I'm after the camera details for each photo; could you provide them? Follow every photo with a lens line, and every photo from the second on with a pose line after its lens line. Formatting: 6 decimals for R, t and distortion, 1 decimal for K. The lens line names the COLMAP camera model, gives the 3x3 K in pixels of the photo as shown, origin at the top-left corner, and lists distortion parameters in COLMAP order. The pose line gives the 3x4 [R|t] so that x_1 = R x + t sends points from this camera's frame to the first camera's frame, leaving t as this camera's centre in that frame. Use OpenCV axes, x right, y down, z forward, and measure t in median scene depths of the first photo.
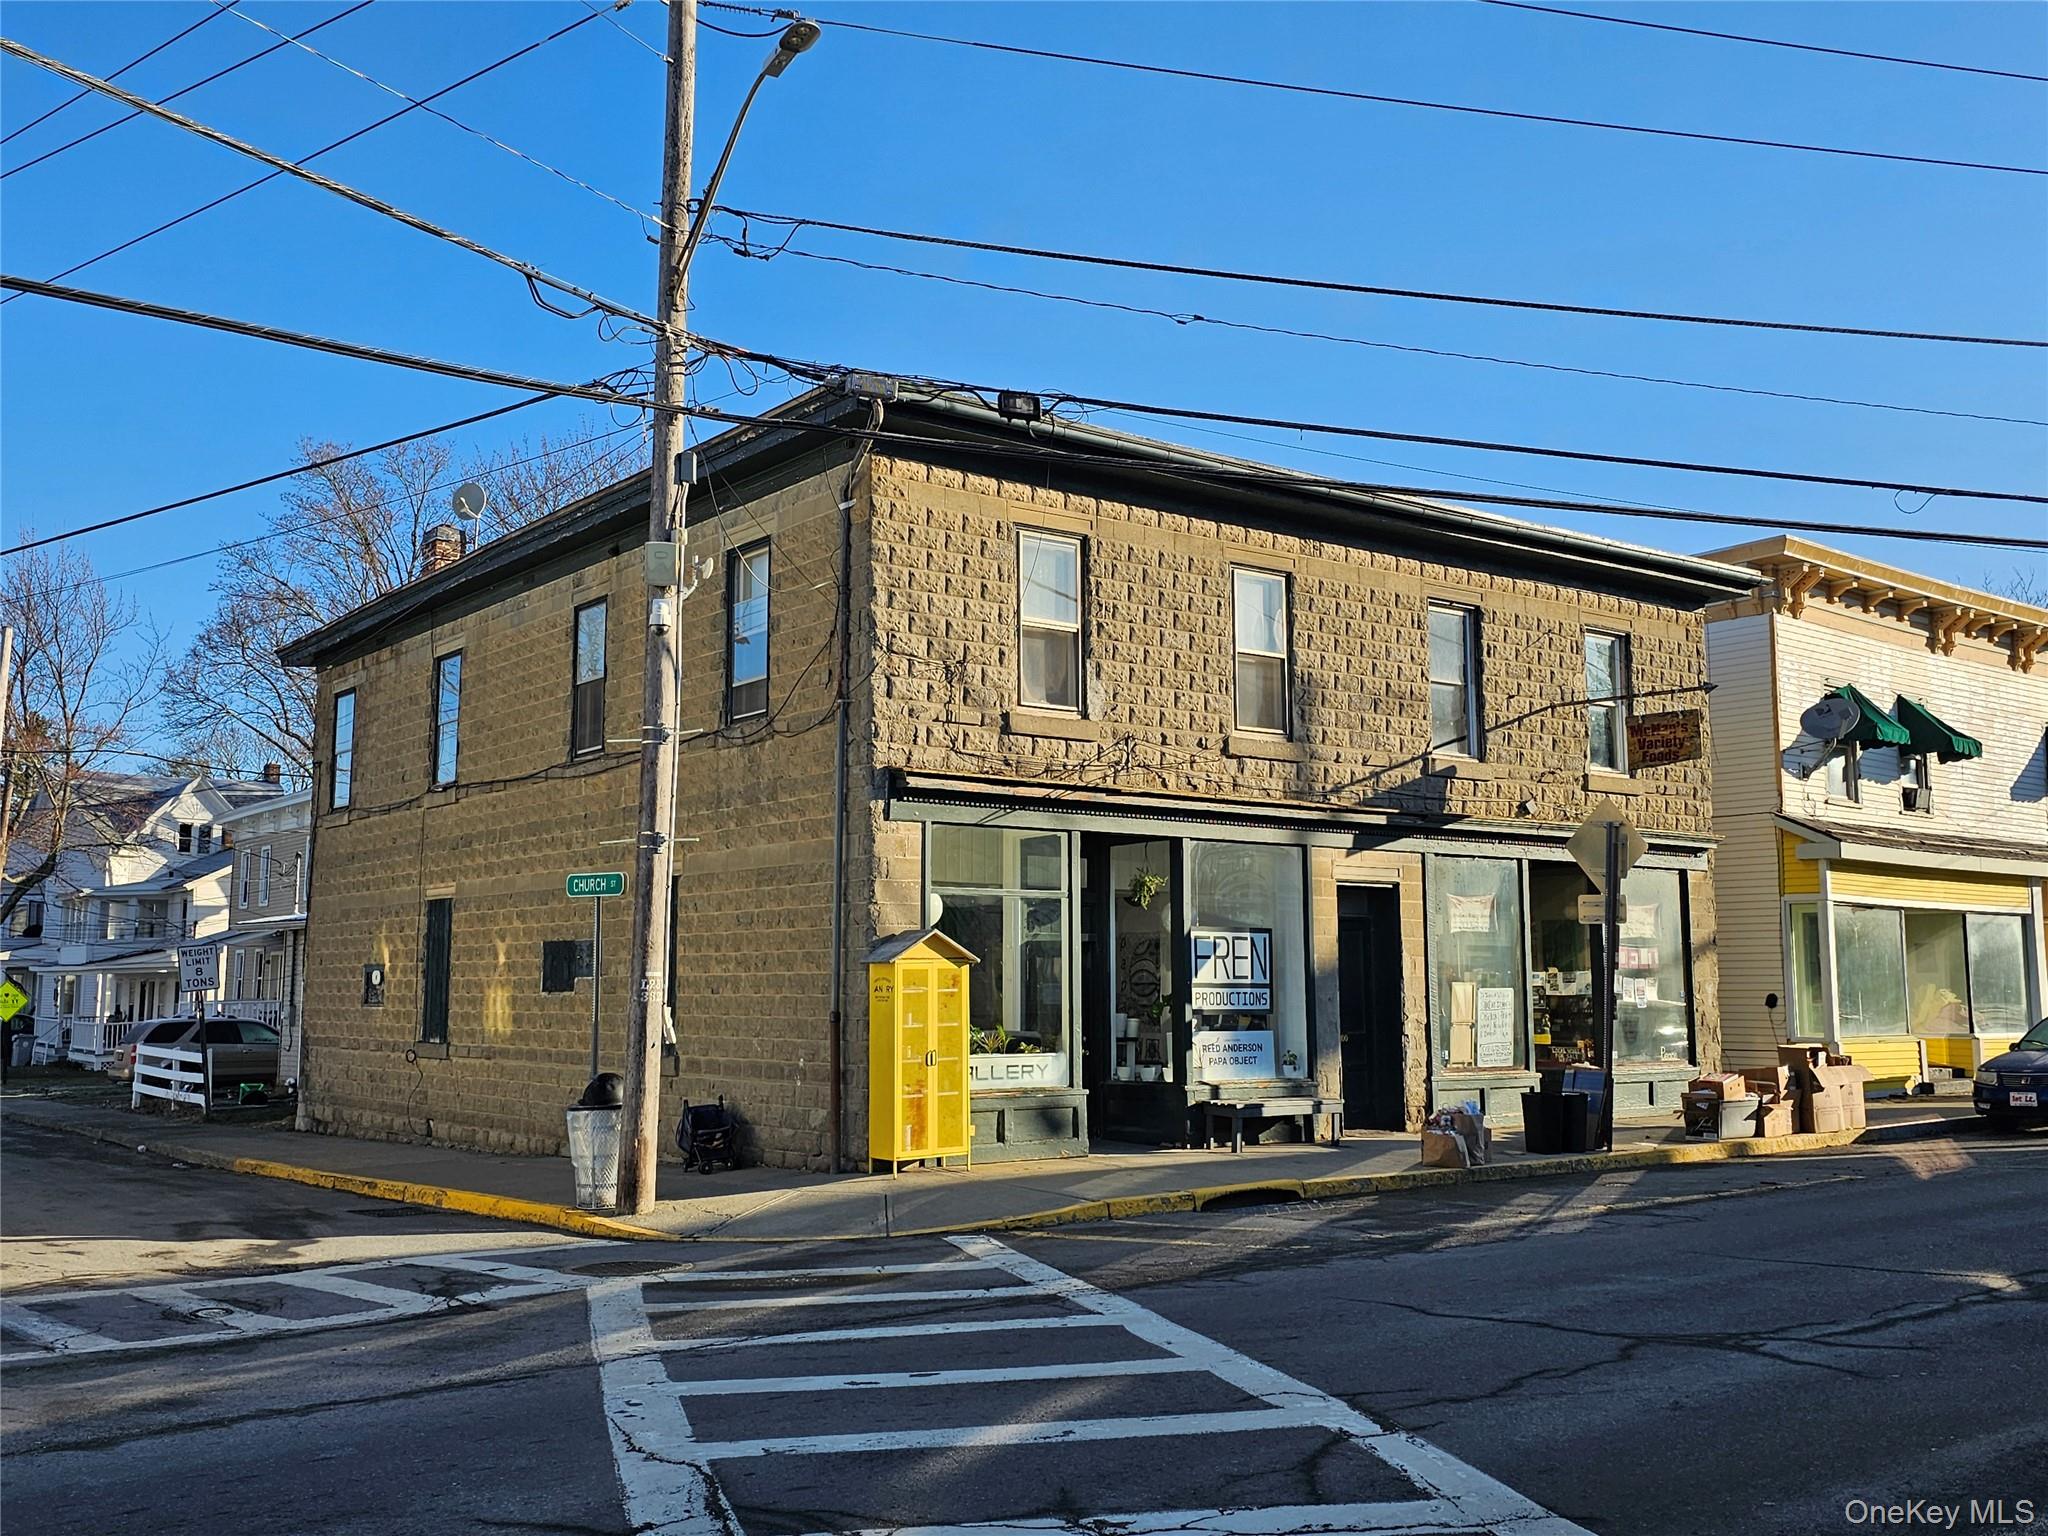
lens RADIAL K [[1895.6, 0, 1024.0], [0, 1895.6, 768.0], [0, 0, 1]] dist [0.182049, -0.392930]
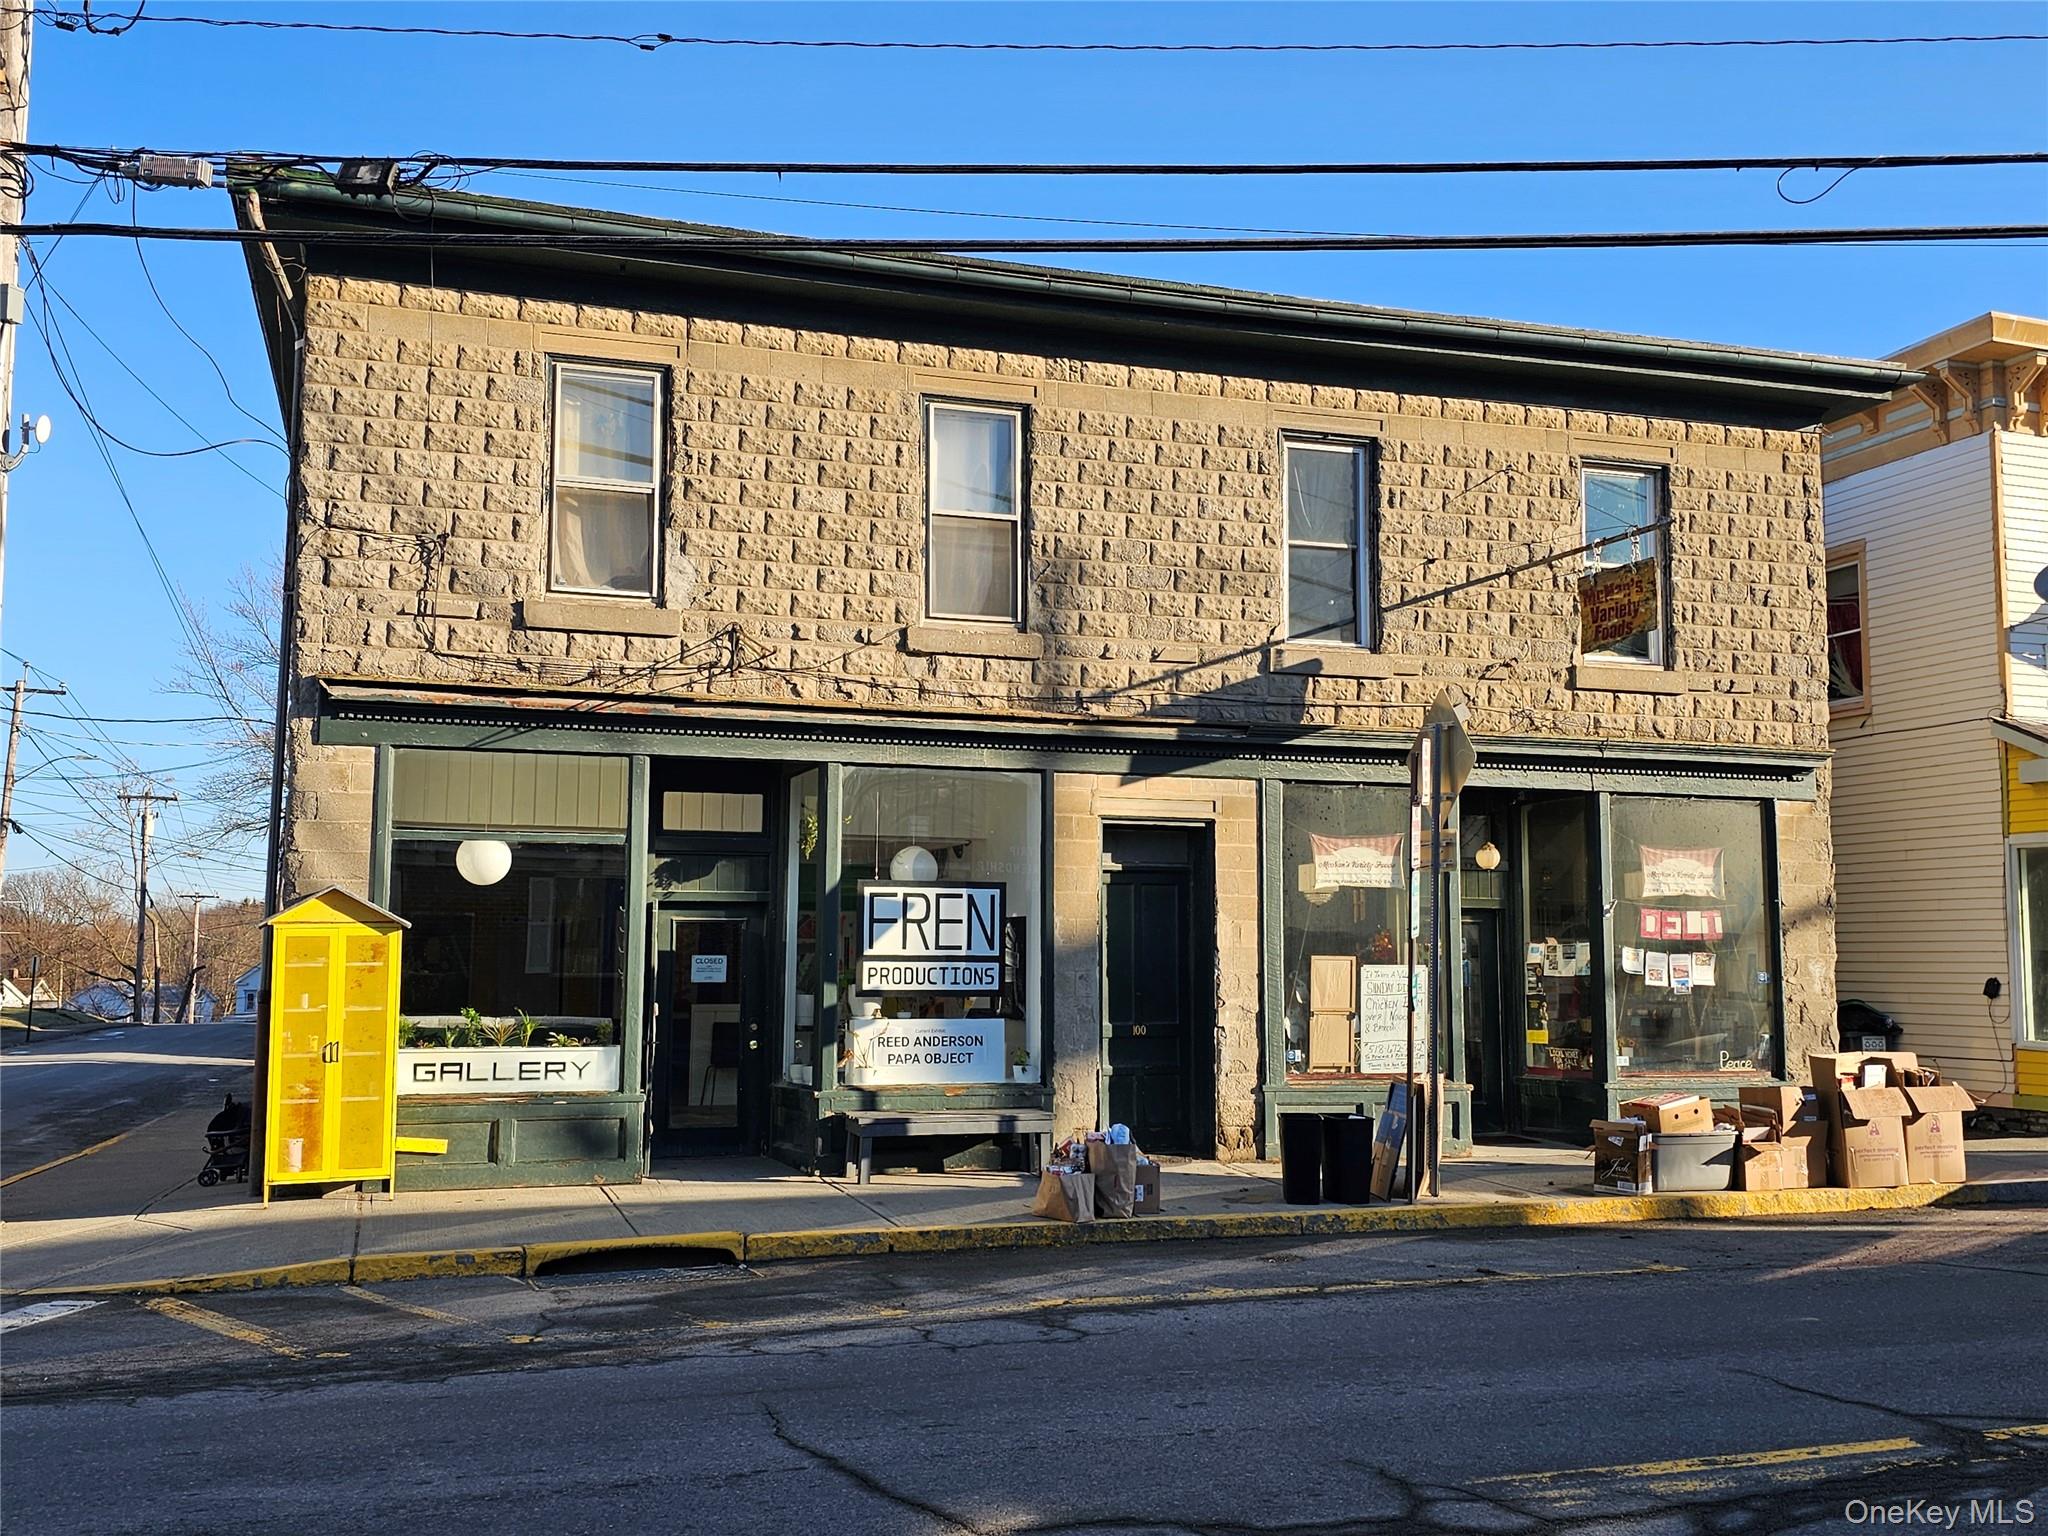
lens RADIAL K [[1895.6, 0, 1024.0], [0, 1895.6, 768.0], [0, 0, 1]] dist [0.182049, -0.392930]
pose [[0.941339, -0.024523, -0.336569, 0.382465], [0.029389, 0.999524, 0.009369, 0.031848], [0.336179, -0.018711, 0.941612, 0.295108]]
